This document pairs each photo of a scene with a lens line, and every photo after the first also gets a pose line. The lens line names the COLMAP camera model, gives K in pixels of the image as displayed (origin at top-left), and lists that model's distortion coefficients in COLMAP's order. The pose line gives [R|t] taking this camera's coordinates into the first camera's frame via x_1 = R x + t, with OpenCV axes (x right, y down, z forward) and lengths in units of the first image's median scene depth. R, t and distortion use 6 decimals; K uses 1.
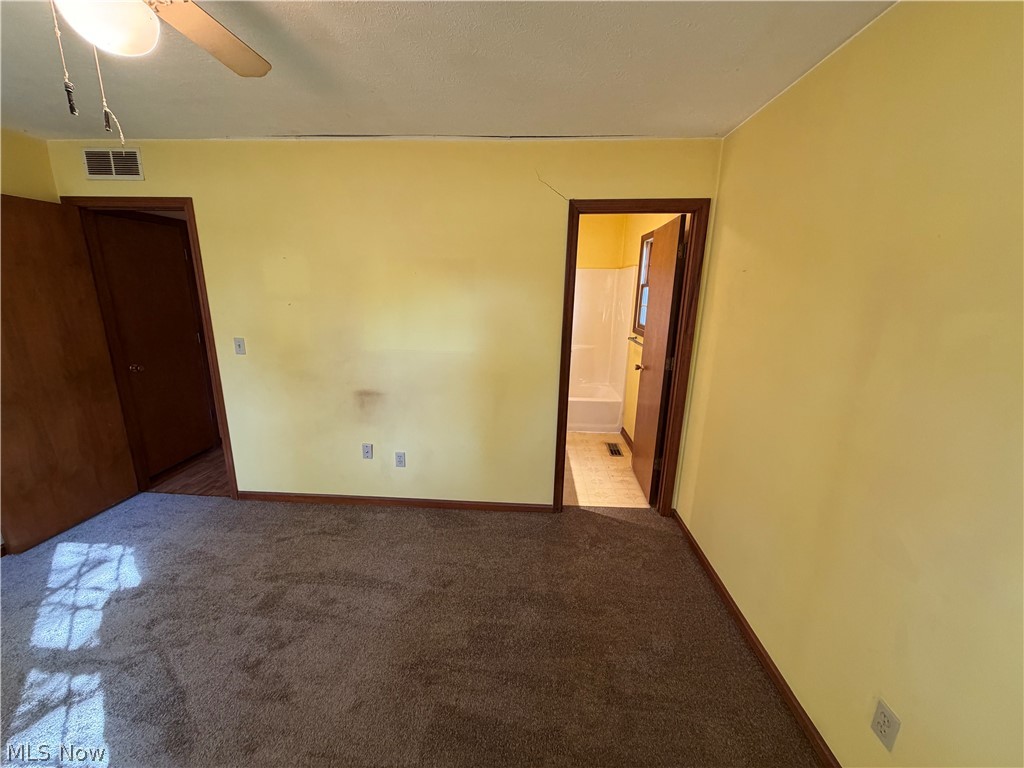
lens RADIAL K [[402.3, 0, 512.0], [0, 402.3, 384.0], [0, 0, 1]] dist [0.000023, -0.000131]
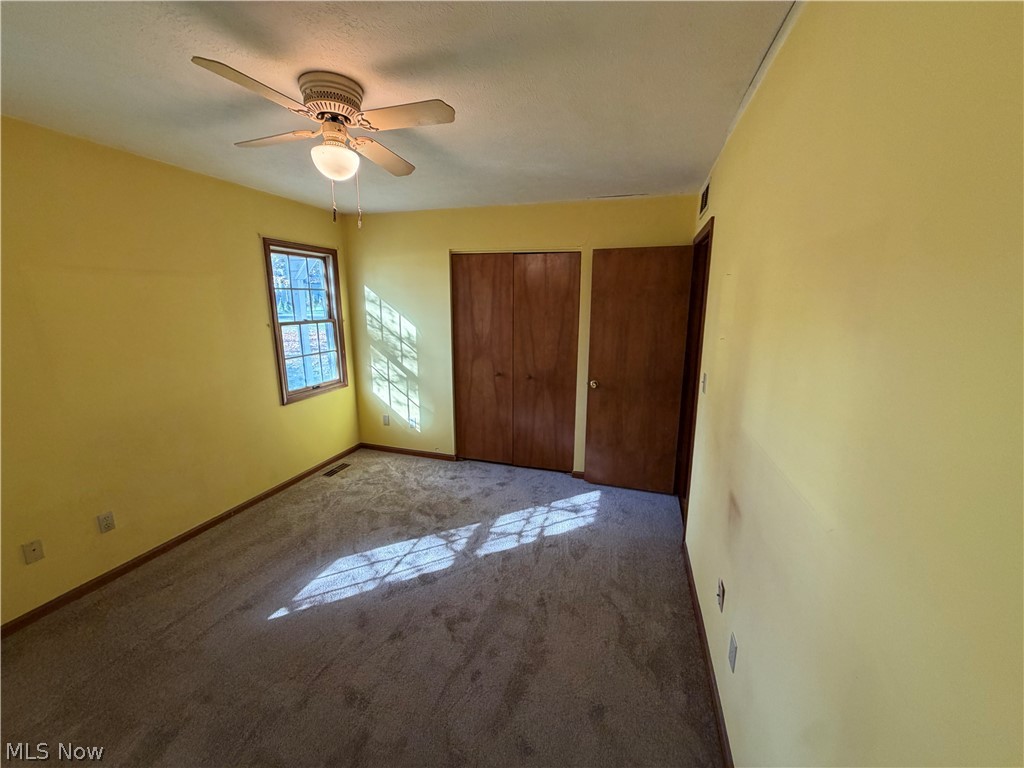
lens RADIAL K [[402.3, 0, 512.0], [0, 402.3, 384.0], [0, 0, 1]] dist [0.000023, -0.000131]
pose [[-0.238657, 0.178935, -0.954476, 0.300188], [-0.235093, 0.942995, 0.235565, -0.263568], [0.942218, 0.280610, -0.182986, 0.975363]]
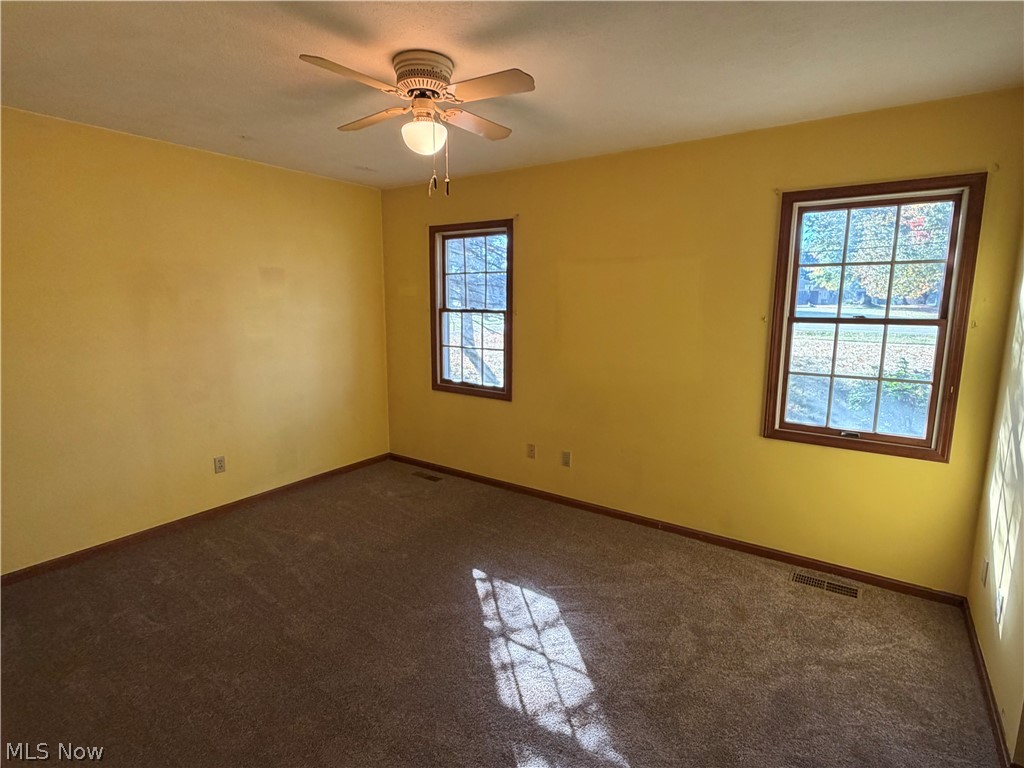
lens RADIAL K [[514.9, 0, 509.9], [0, 514.9, 382.0], [0, 0, 1]] dist [-0.003954, -0.000422]
pose [[-0.846819, -0.103638, 0.521686, -1.076306], [0.100104, 0.932250, 0.347692, -0.282192], [-0.522376, 0.346655, -0.779072, 1.232371]]
